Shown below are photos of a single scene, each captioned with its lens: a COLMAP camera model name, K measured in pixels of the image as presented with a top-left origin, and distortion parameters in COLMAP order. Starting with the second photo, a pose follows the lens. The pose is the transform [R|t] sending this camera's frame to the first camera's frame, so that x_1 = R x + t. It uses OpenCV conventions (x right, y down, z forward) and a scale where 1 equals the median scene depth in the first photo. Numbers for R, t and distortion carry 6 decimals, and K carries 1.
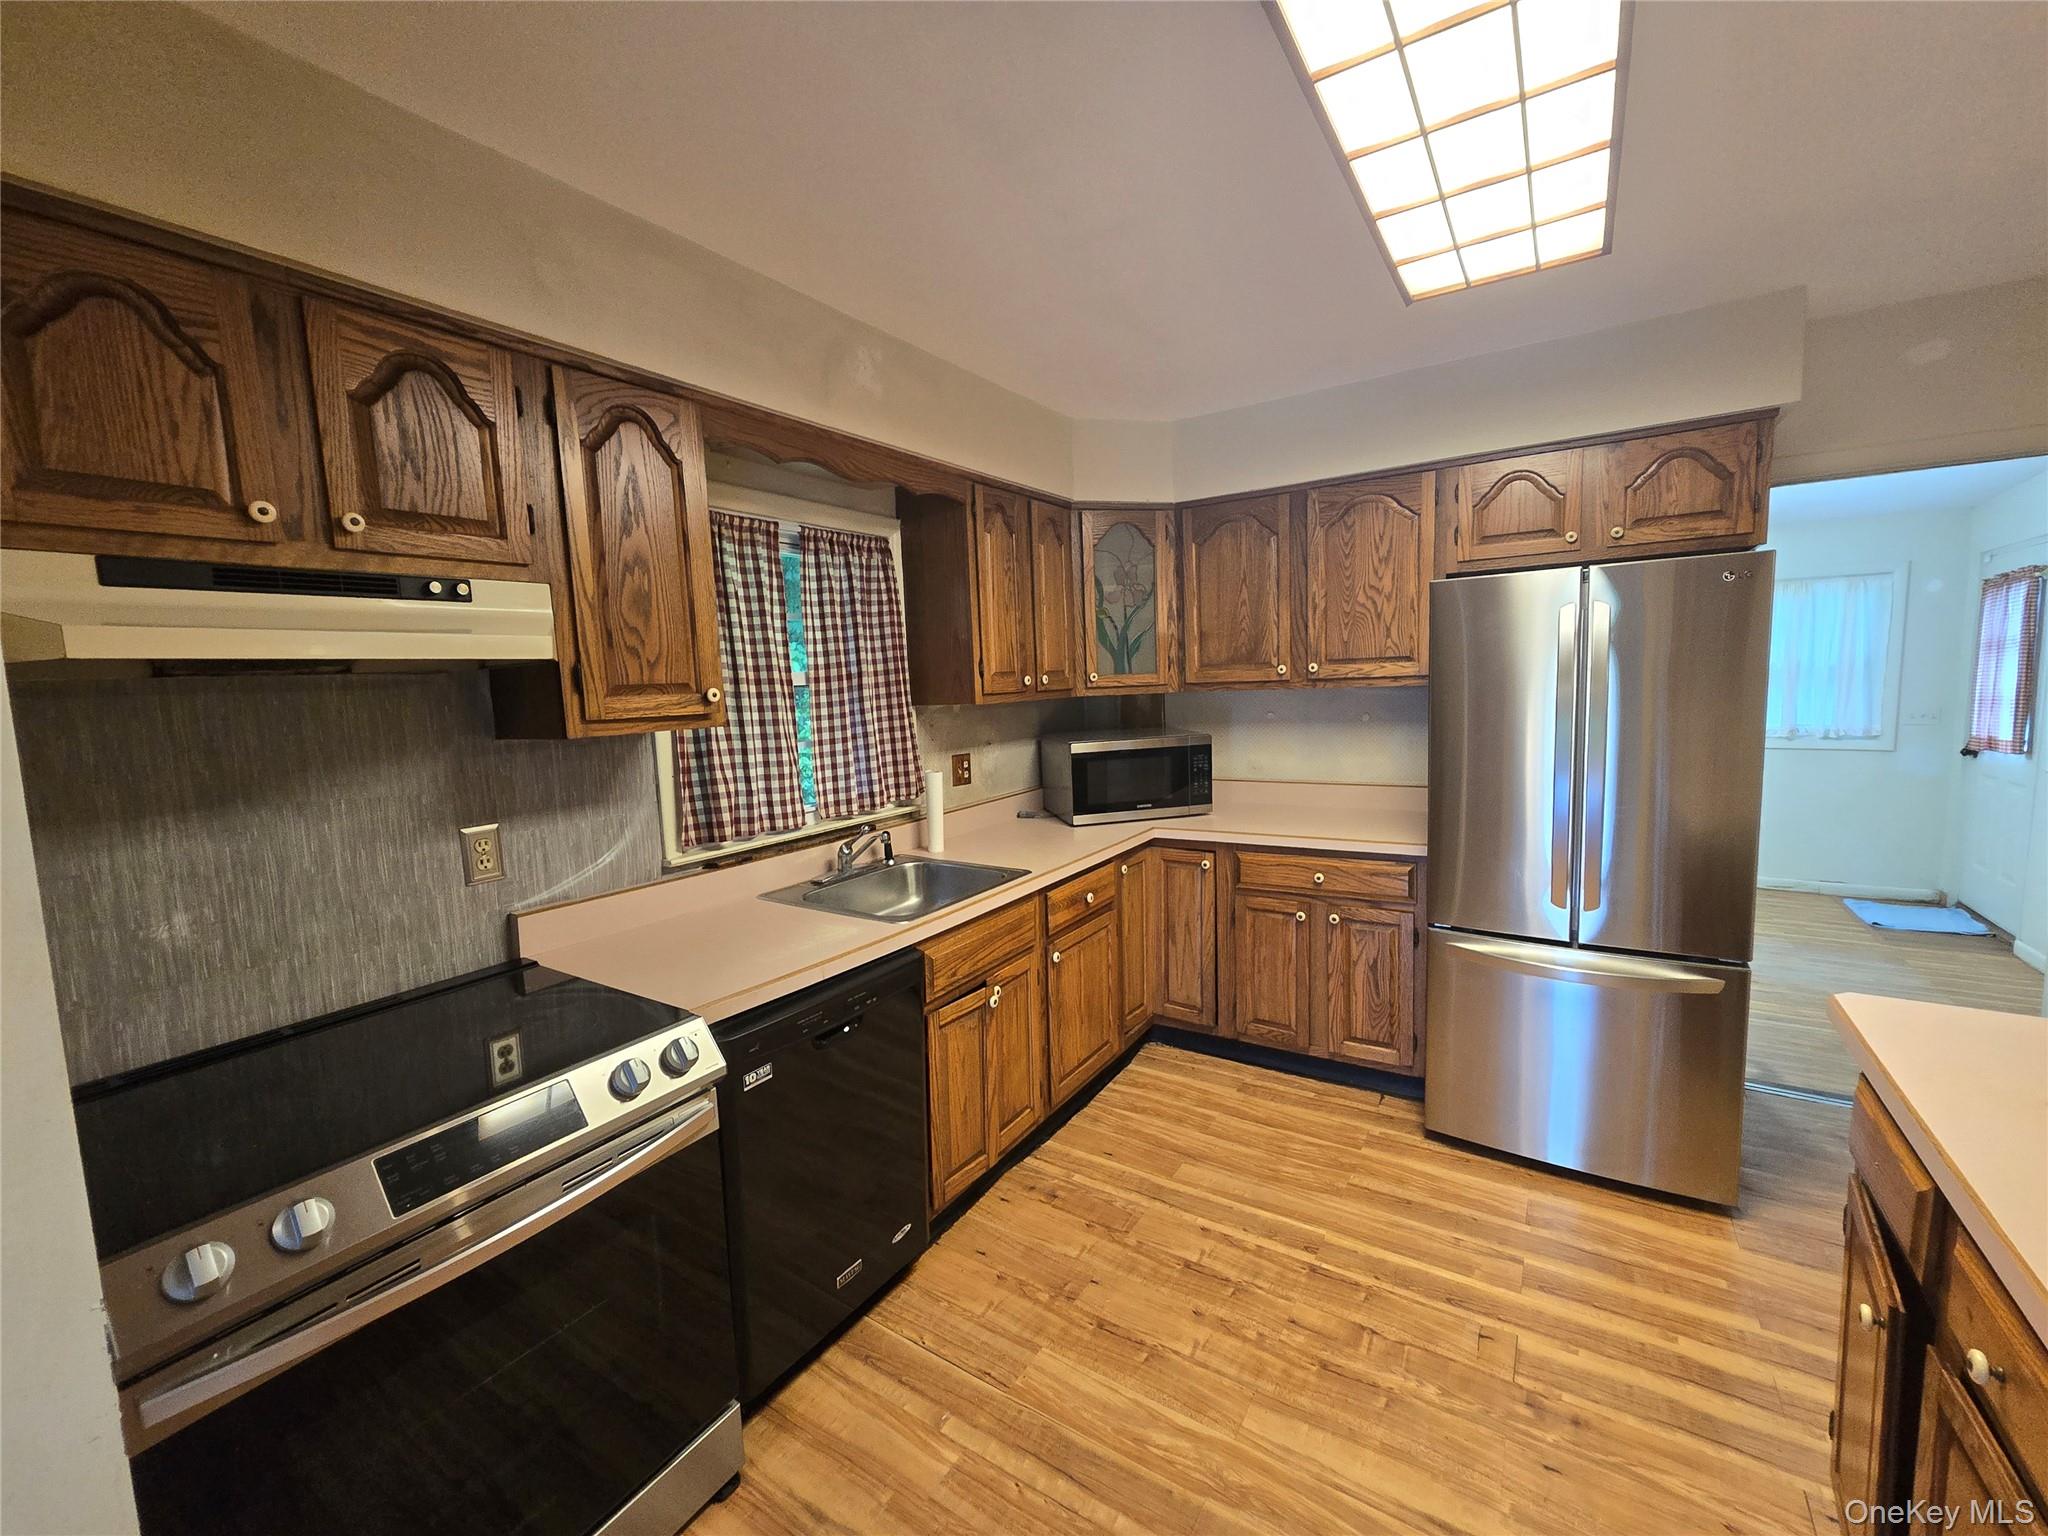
lens RADIAL K [[837.6, 0, 1029.2], [0, 837.6, 769.4], [0, 0, 1]] dist [0.001072, 0.000691]
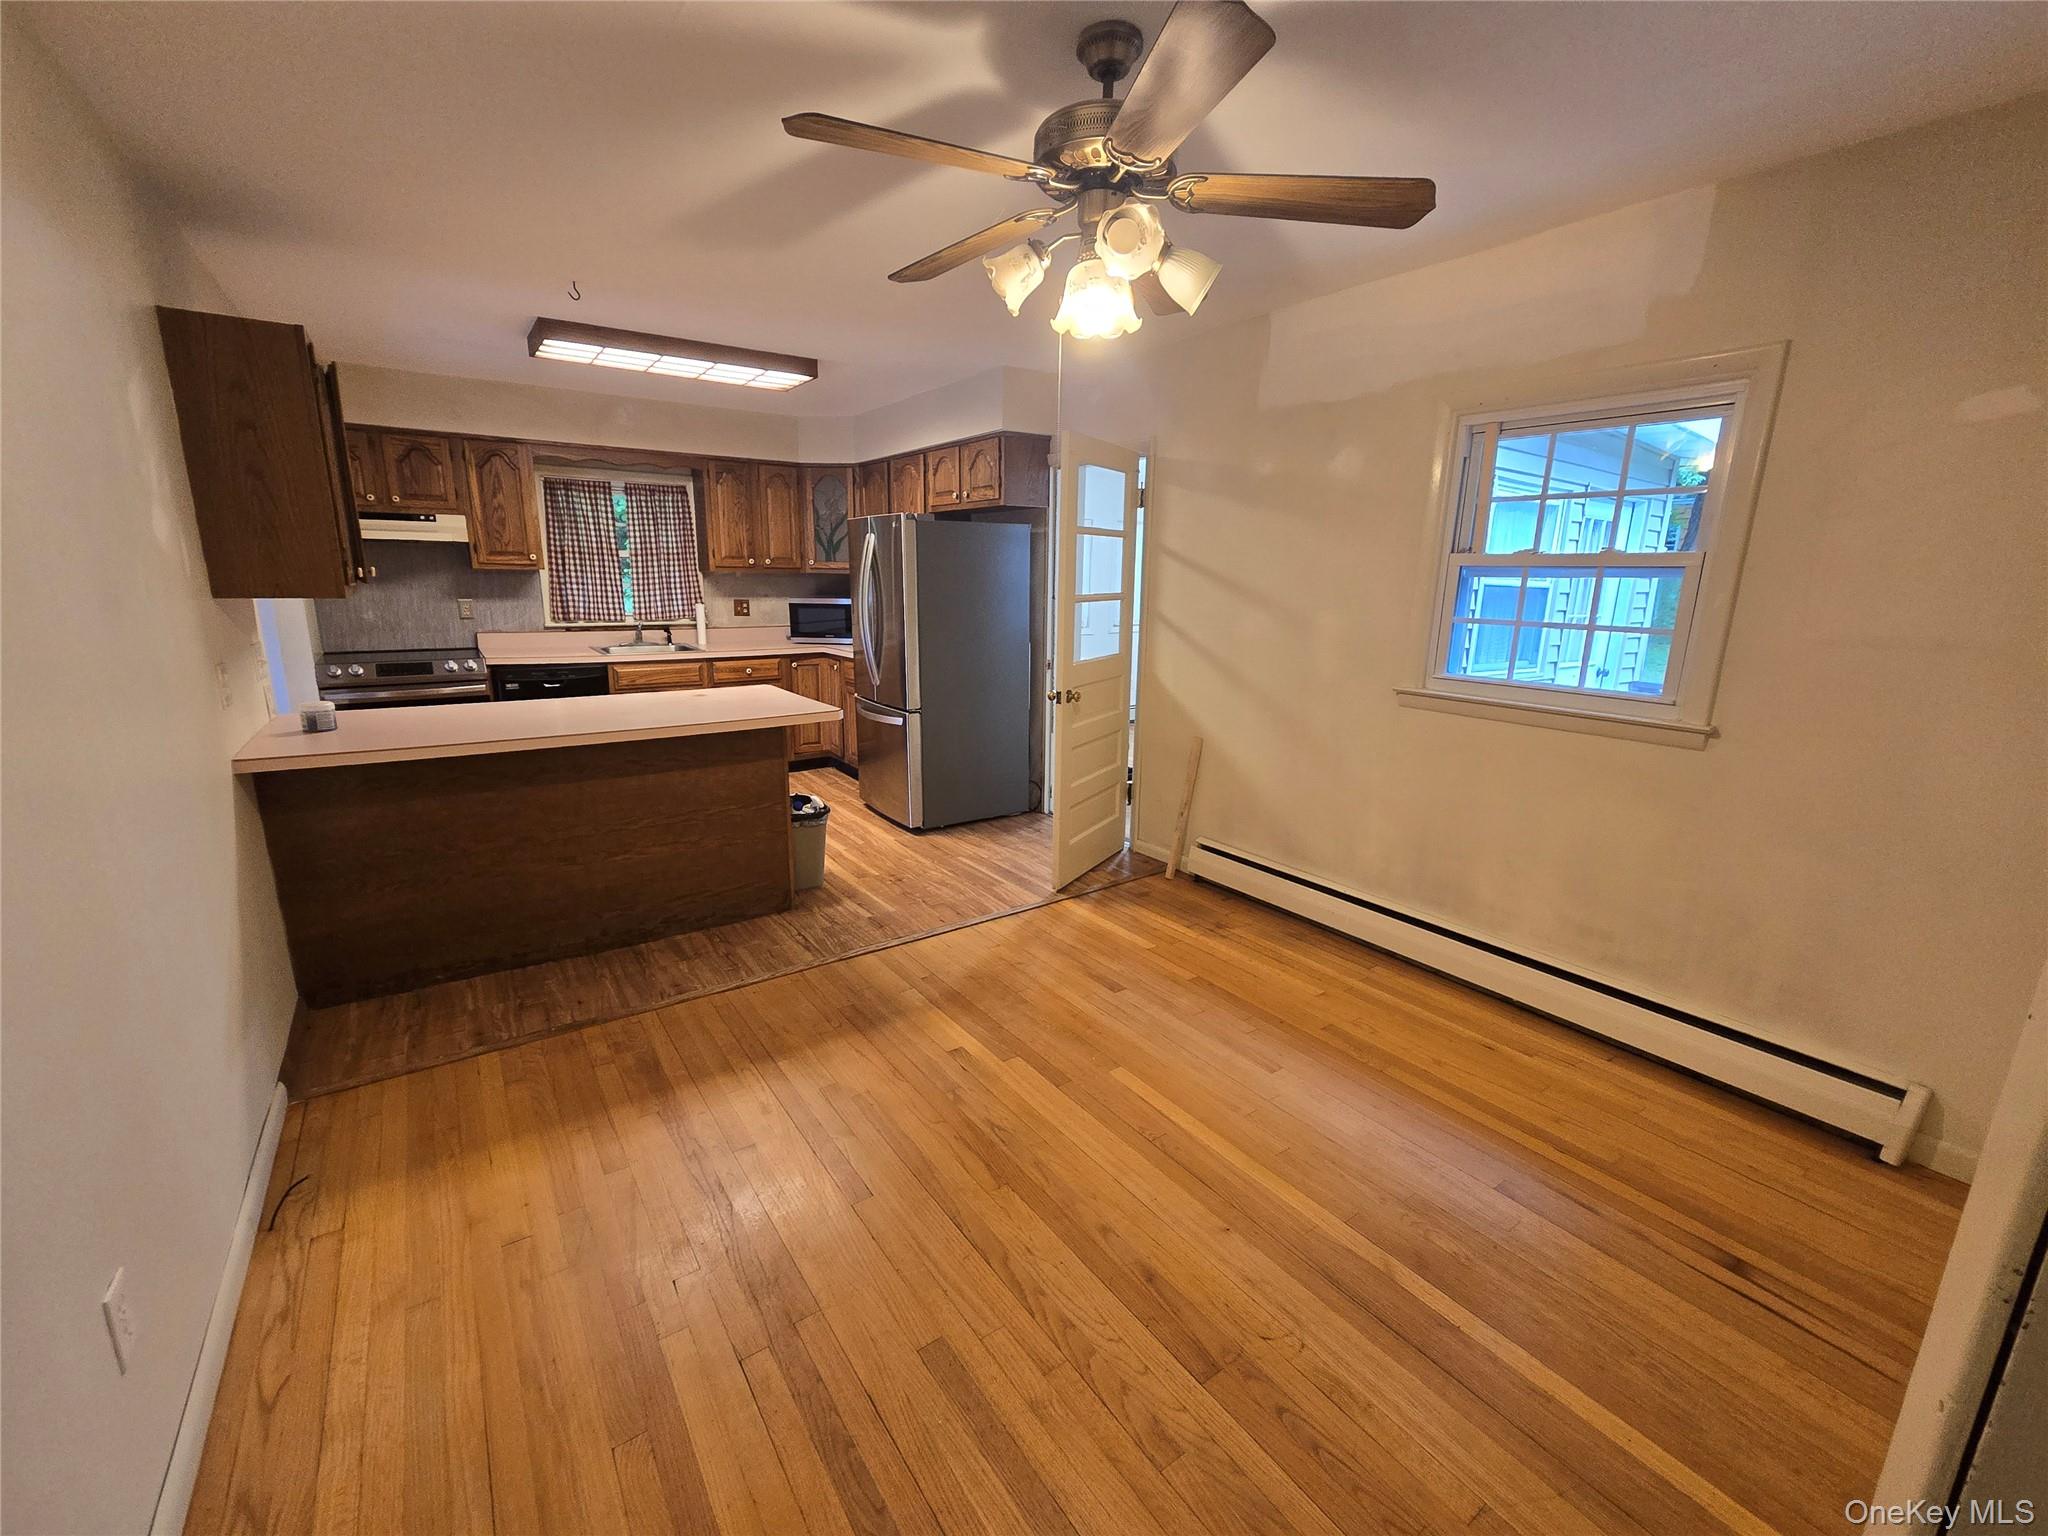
lens RADIAL K [[837.6, 0, 1022.1], [0, 837.6, 759.6], [0, 0, 1]] dist [0.001072, 0.000691]
pose [[0.927663, 0.133813, -0.348620, 1.974214], [-0.092454, 0.986826, 0.132765, 0.047228], [0.361793, -0.090930, 0.927813, -0.922765]]
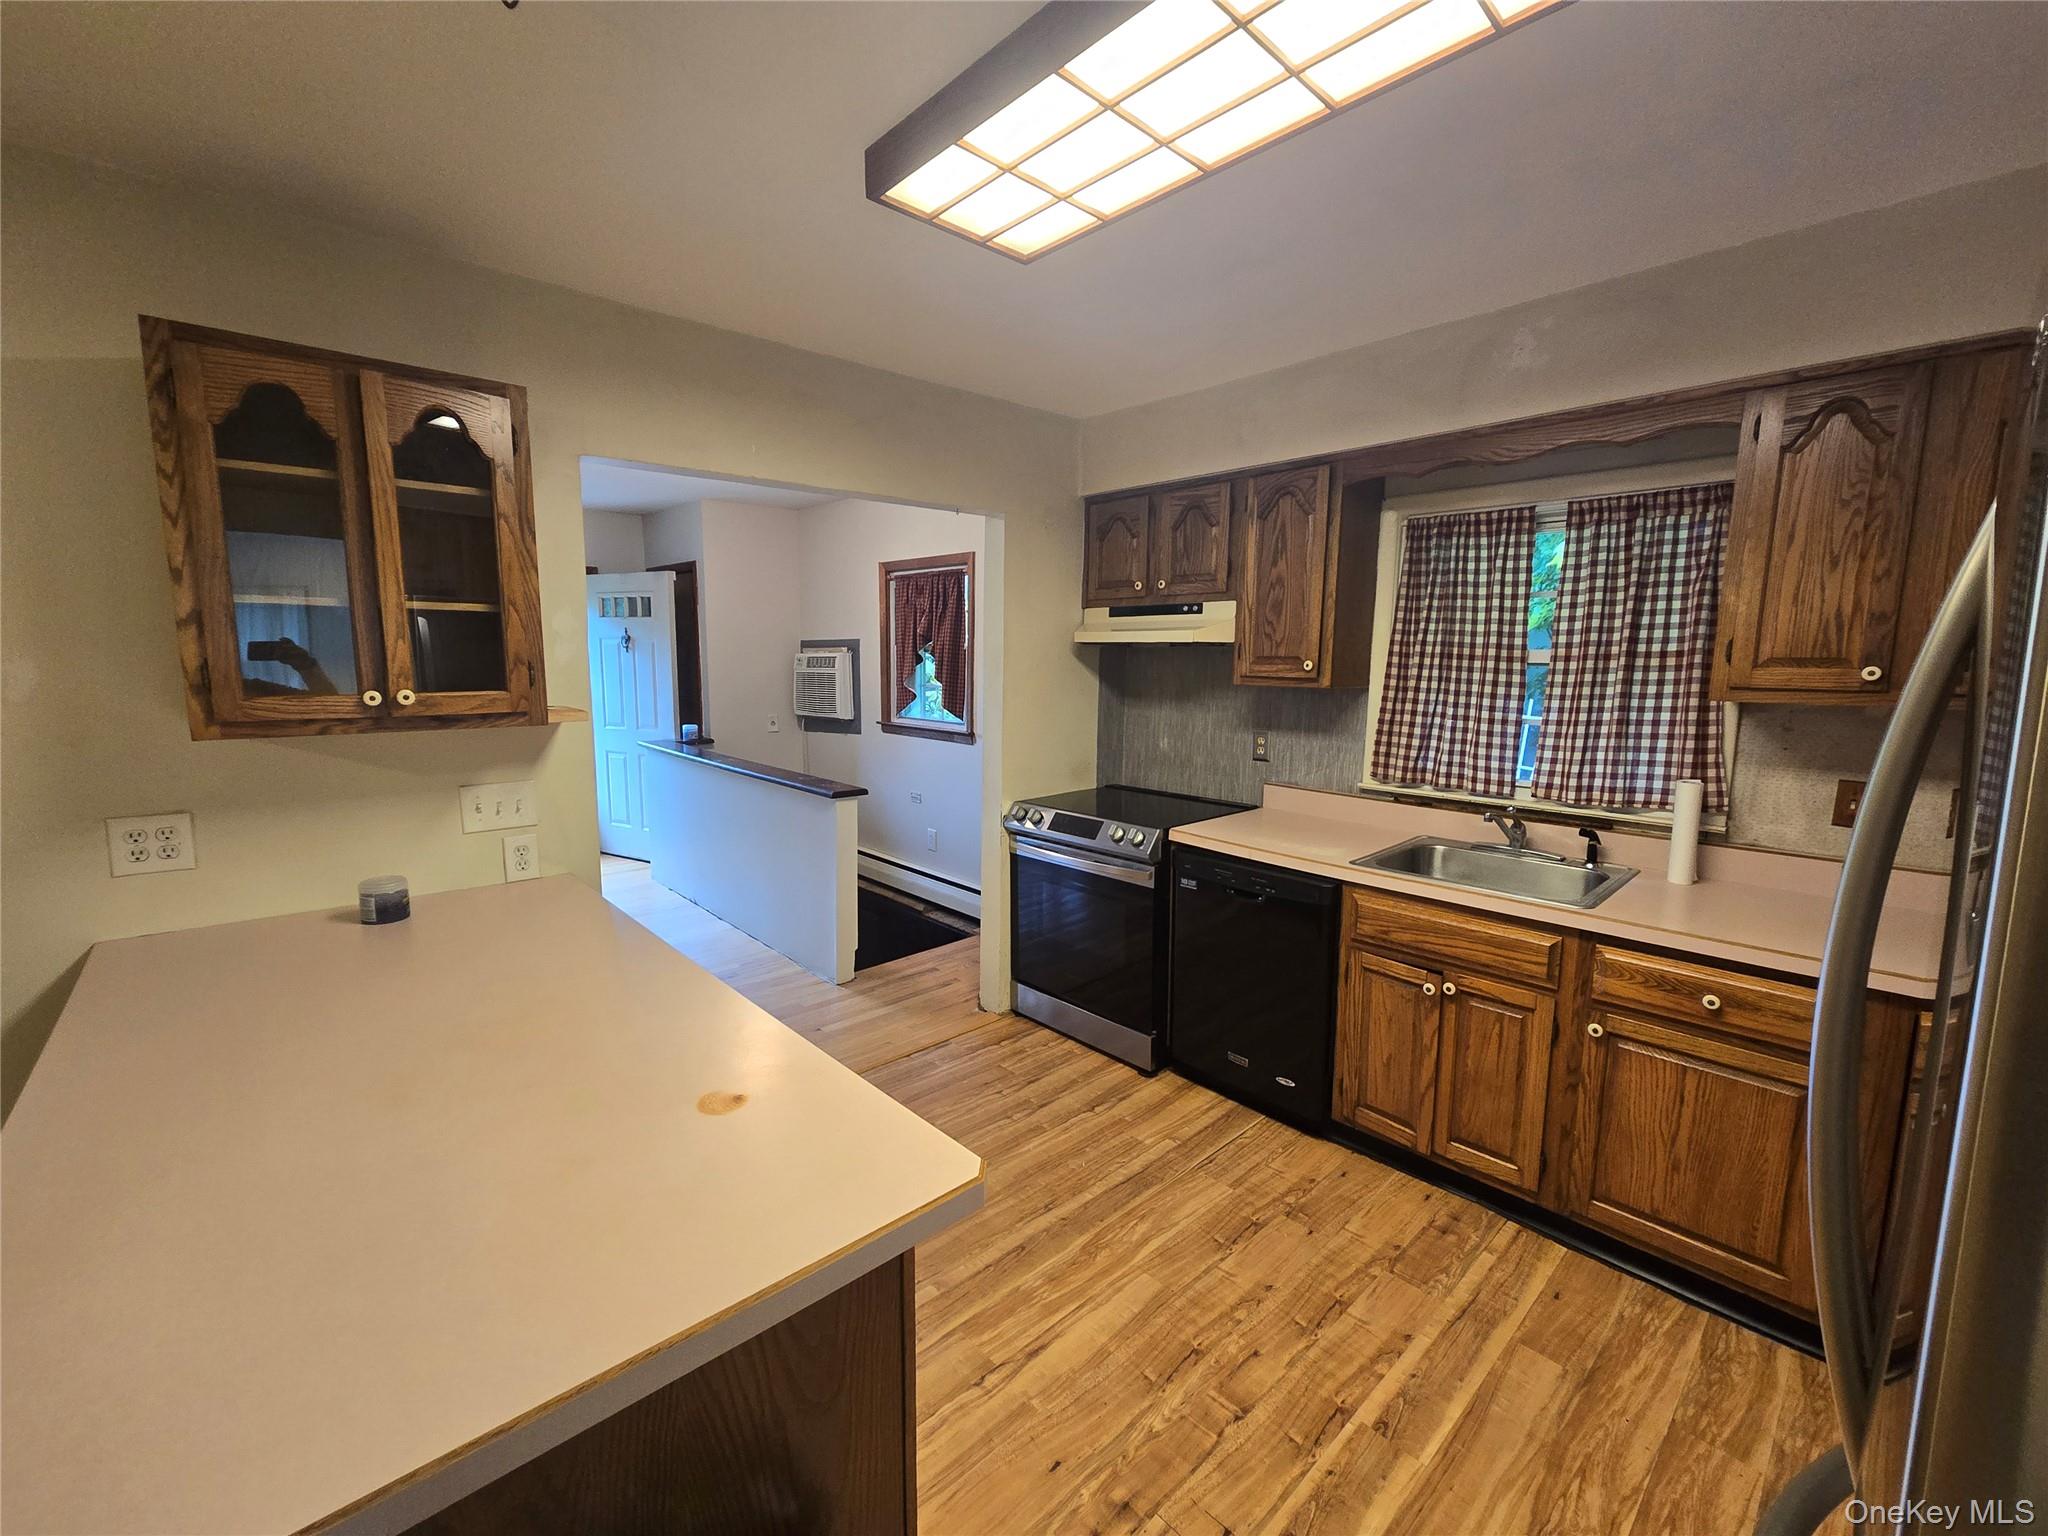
lens RADIAL K [[837.6, 0, 1025.8], [0, 837.6, 774.2], [0, 0, 1]] dist [0.001072, 0.000691]
pose [[-0.238560, 0.170013, -0.956130, 1.120980], [-0.107798, 0.973836, 0.200058, -0.135704], [0.965126, 0.150795, -0.213991, 0.815262]]
